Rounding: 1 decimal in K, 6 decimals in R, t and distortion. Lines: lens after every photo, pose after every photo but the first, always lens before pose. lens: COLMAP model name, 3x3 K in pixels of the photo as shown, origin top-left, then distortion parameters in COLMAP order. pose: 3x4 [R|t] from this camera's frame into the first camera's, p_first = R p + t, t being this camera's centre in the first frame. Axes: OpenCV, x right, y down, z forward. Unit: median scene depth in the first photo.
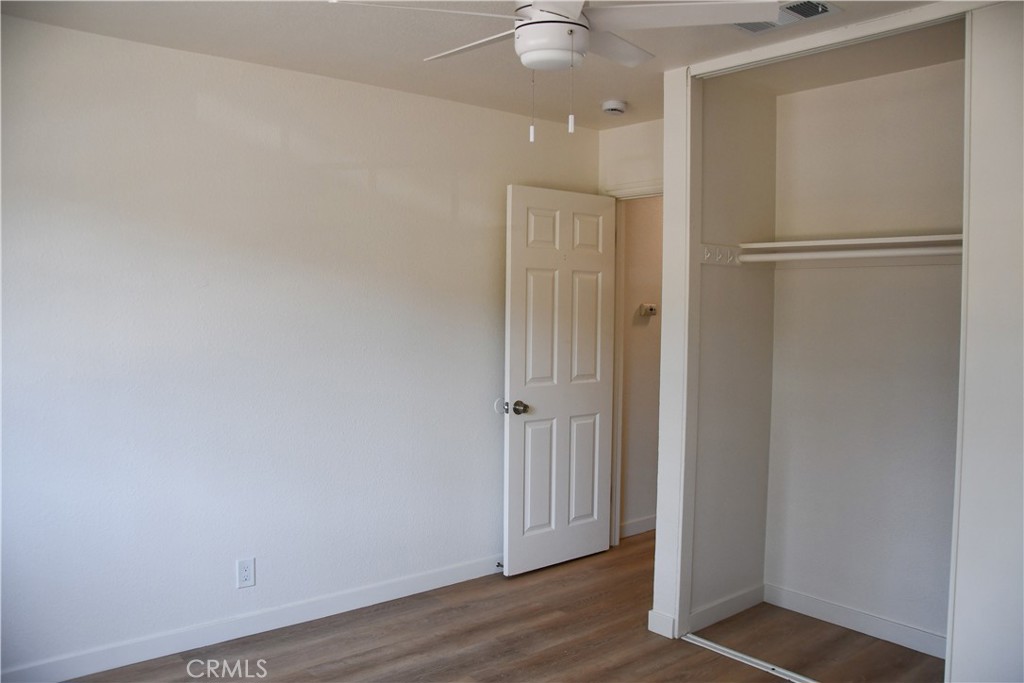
lens RADIAL K [[798.5, 0, 516.0], [0, 798.5, 345.2], [0, 0, 1]] dist [-0.160534, 0.120390]
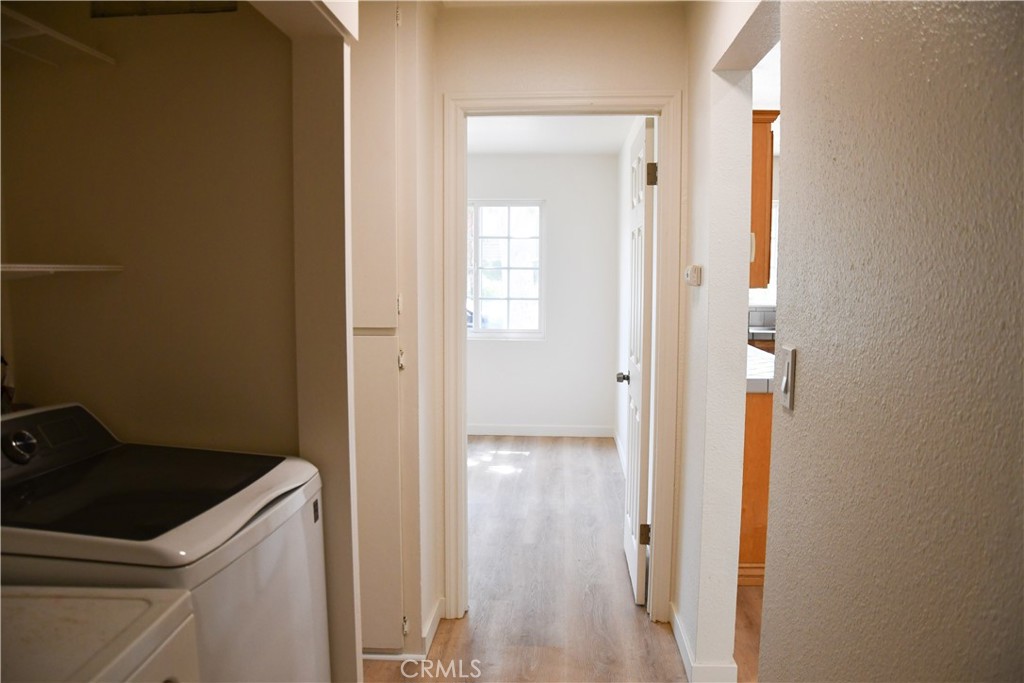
lens RADIAL K [[798.5, 0, 516.0], [0, 798.5, 345.2], [0, 0, 1]] dist [-0.160534, 0.120390]
pose [[-0.682282, 0.057071, -0.728858, 0.872624], [-0.038209, 0.992802, 0.113506, -0.070034], [0.730090, 0.105292, -0.675191, 1.700622]]
